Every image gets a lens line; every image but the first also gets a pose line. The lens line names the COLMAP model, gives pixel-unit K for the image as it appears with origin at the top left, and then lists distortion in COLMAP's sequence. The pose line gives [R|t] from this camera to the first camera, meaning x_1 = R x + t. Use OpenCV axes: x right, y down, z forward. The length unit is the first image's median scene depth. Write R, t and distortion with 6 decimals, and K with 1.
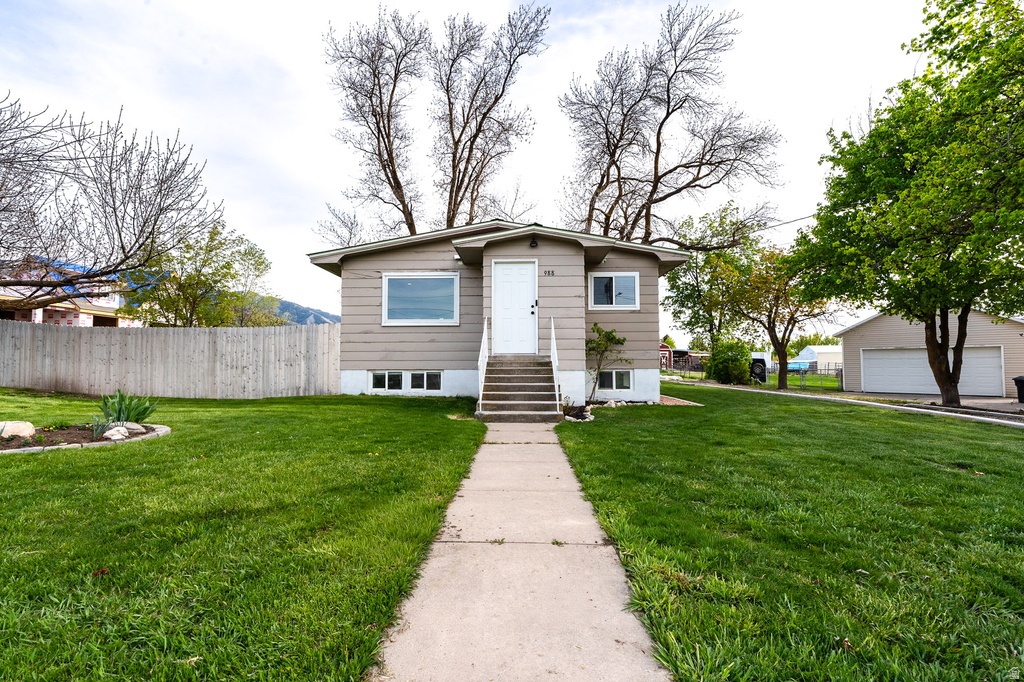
lens RADIAL K [[473.0, 0, 512.0], [0, 473.0, 341.0], [0, 0, 1]] dist [-0.002028, 0.000231]
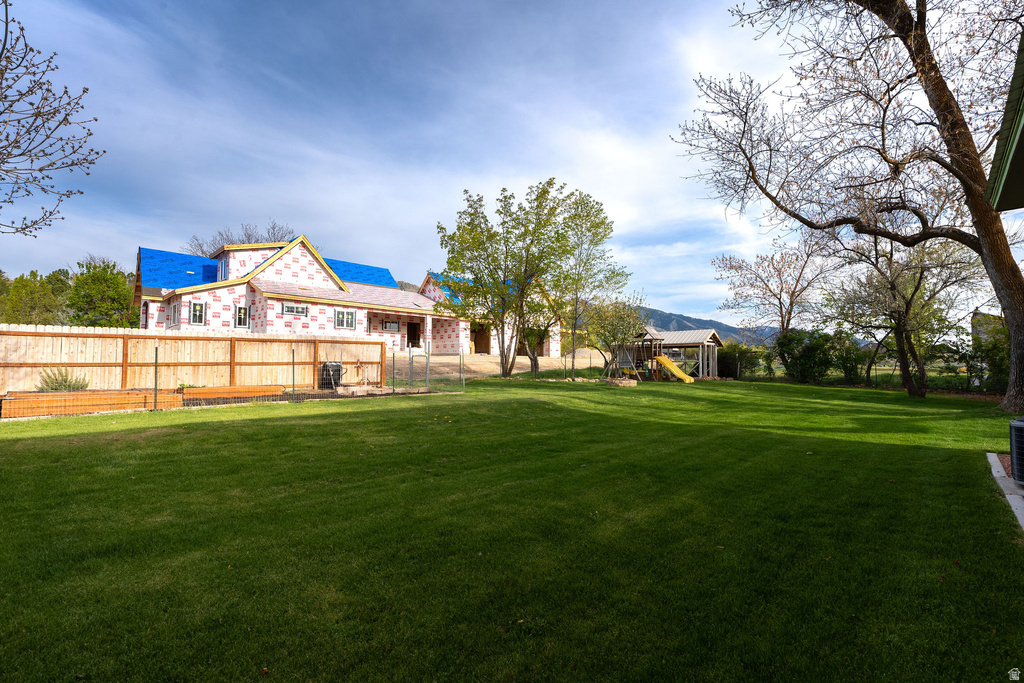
lens RADIAL K [[465.3, 0, 512.5], [0, 465.3, 344.8], [0, 0, 1]] dist [-0.001380, 0.000319]
pose [[0.740013, -0.027129, -0.672046, -0.182281], [0.026030, 0.999593, -0.011689, 0.011579], [0.672089, -0.008844, 0.740418, 0.428214]]
